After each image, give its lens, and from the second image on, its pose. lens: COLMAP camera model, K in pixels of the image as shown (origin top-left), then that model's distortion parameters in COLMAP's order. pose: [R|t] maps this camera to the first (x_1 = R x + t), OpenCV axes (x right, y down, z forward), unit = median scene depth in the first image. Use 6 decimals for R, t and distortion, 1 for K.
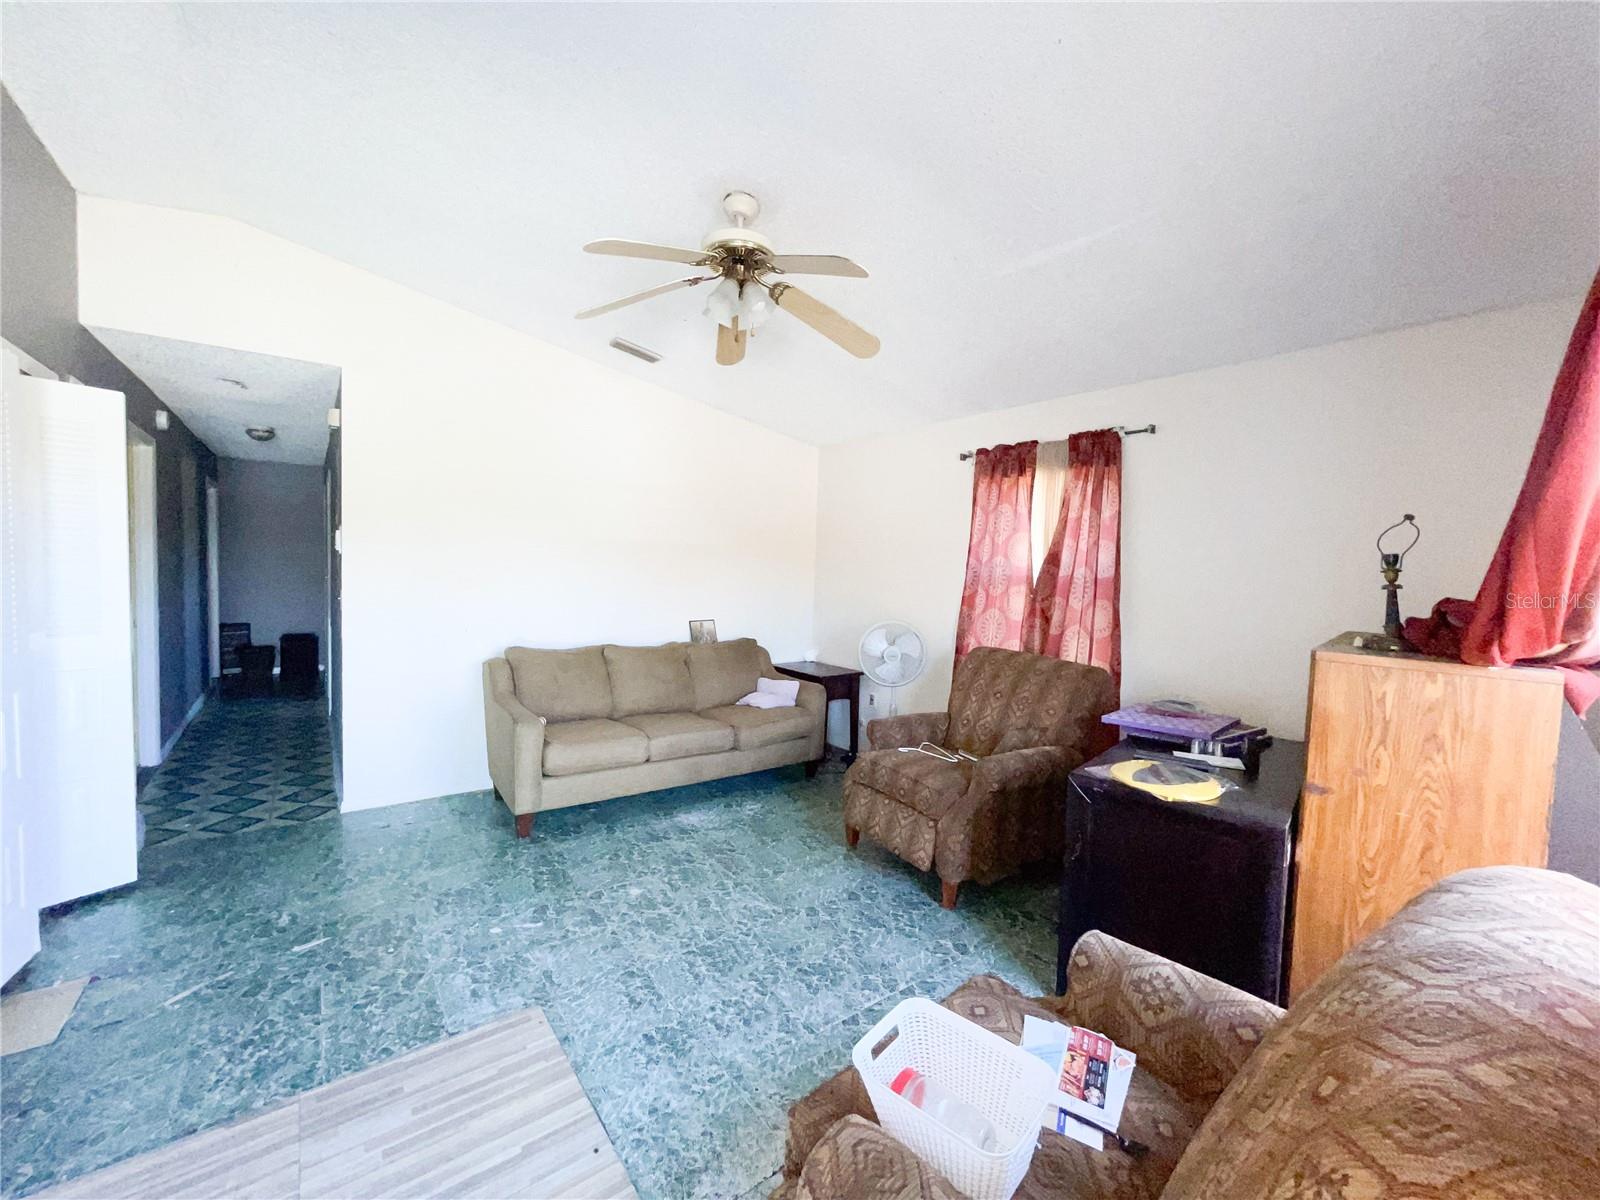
lens RADIAL K [[648.4, 0, 803.1], [0, 648.4, 604.5], [0, 0, 1]] dist [-0.000959, 0.000228]
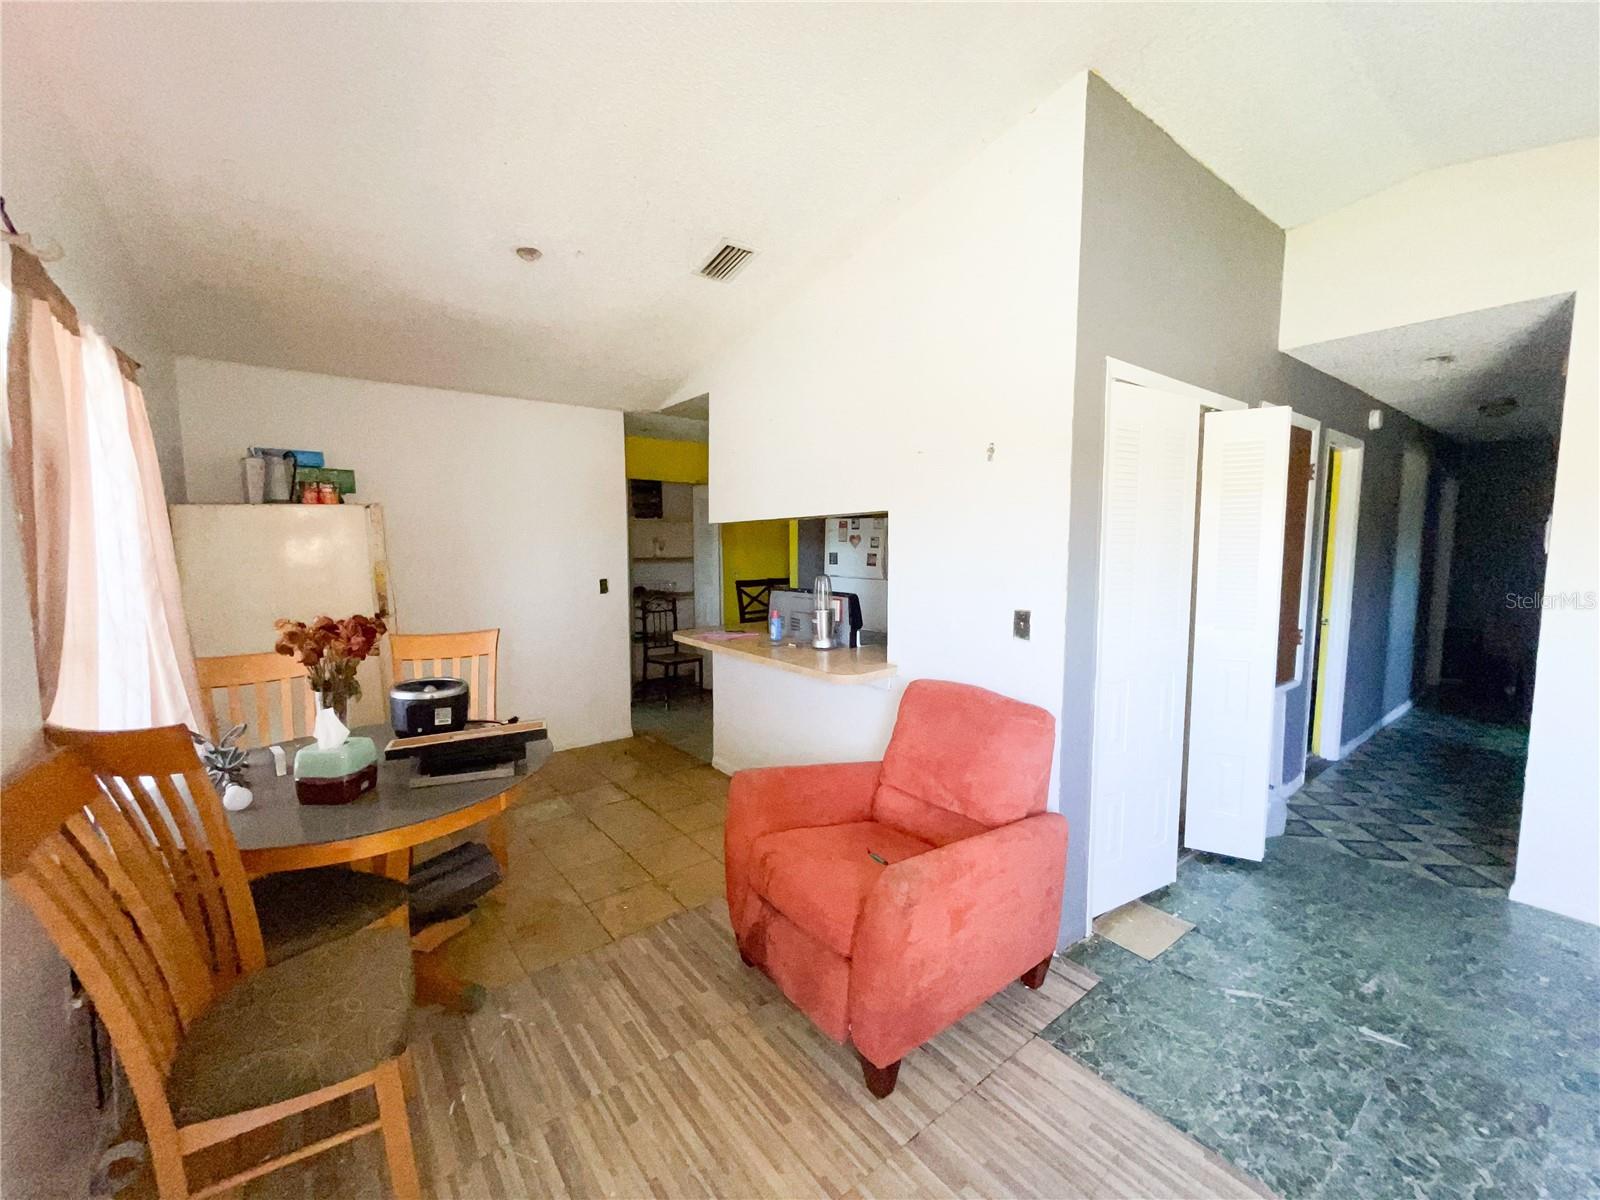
lens RADIAL K [[648.4, 0, 794.4], [0, 648.4, 595.8], [0, 0, 1]] dist [-0.000959, 0.000228]
pose [[0.002055, 0.048720, -0.998810, 0.020275], [-0.055293, 0.997290, 0.048532, -0.023478], [0.998468, 0.055128, 0.004743, 0.205106]]
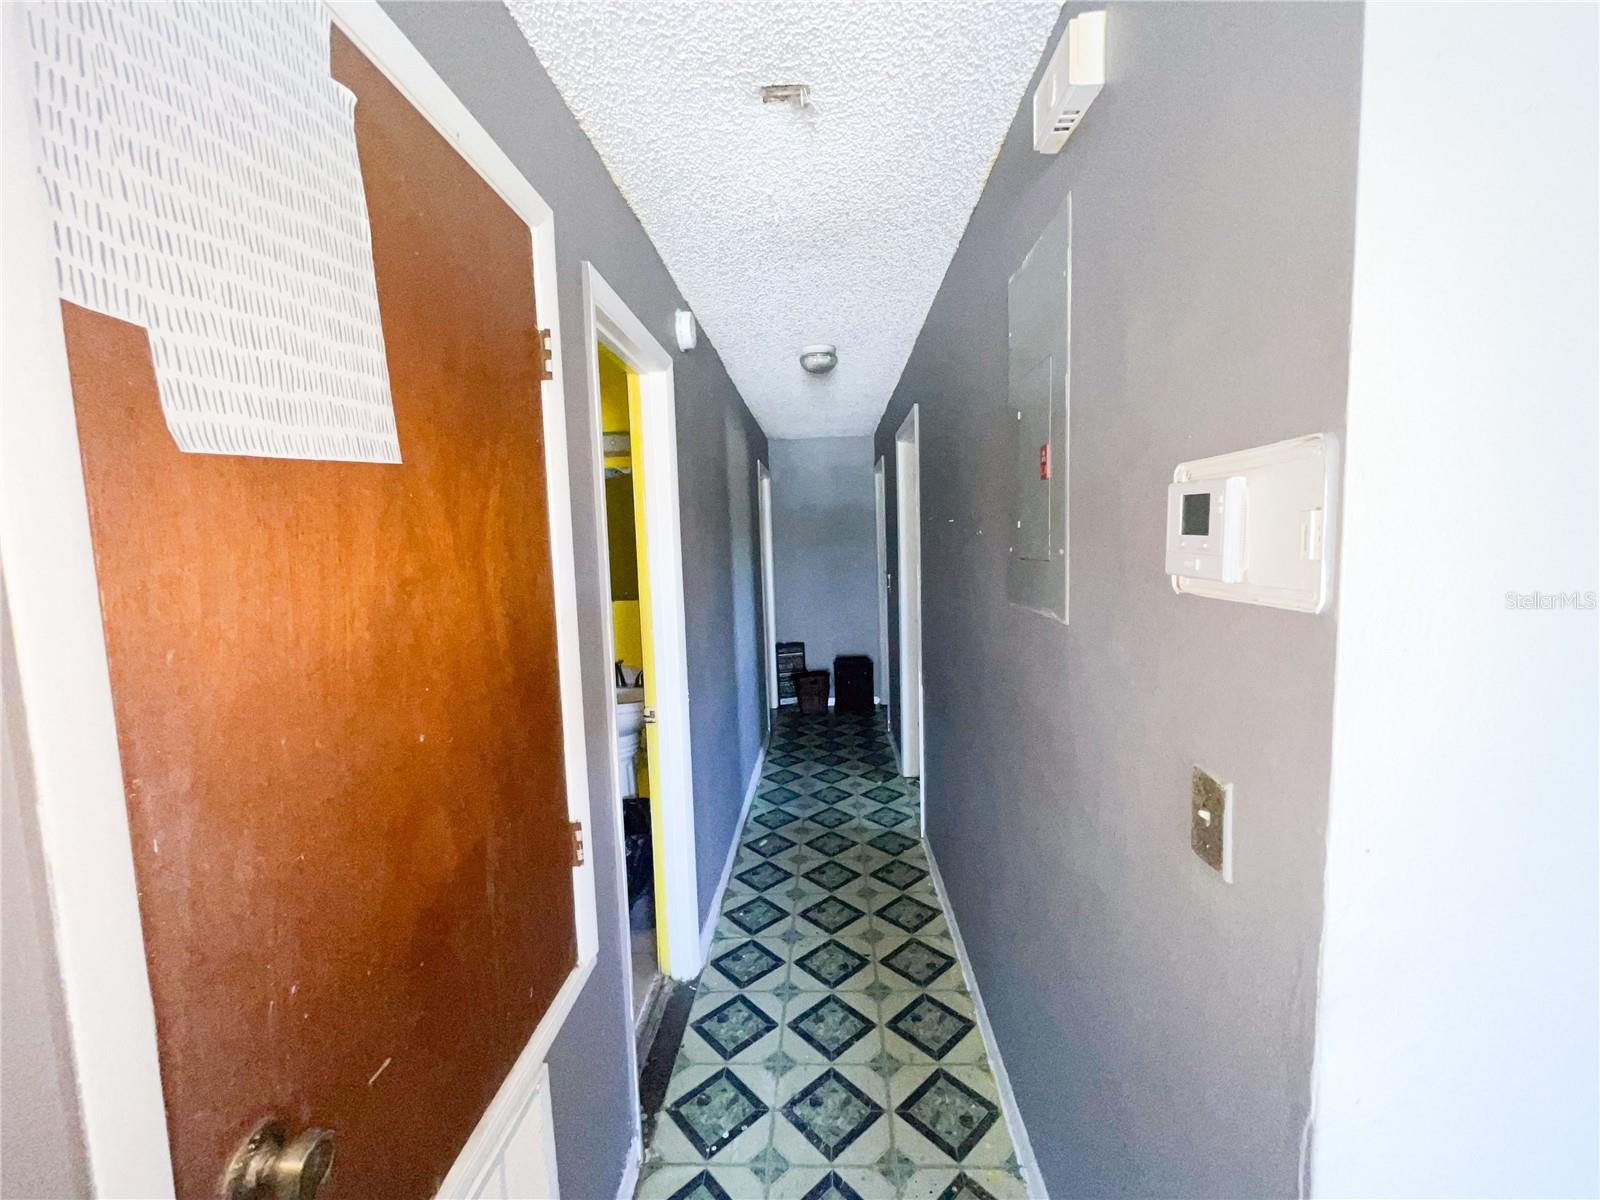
lens RADIAL K [[648.4, 0, 800.7], [0, 648.4, 604.3], [0, 0, 1]] dist [-0.000959, 0.000228]
pose [[0.768326, 0.000340, -0.640058, -0.954213], [0.024591, 0.999246, 0.030051, -0.117544], [0.639586, -0.038828, 0.767738, 1.065961]]
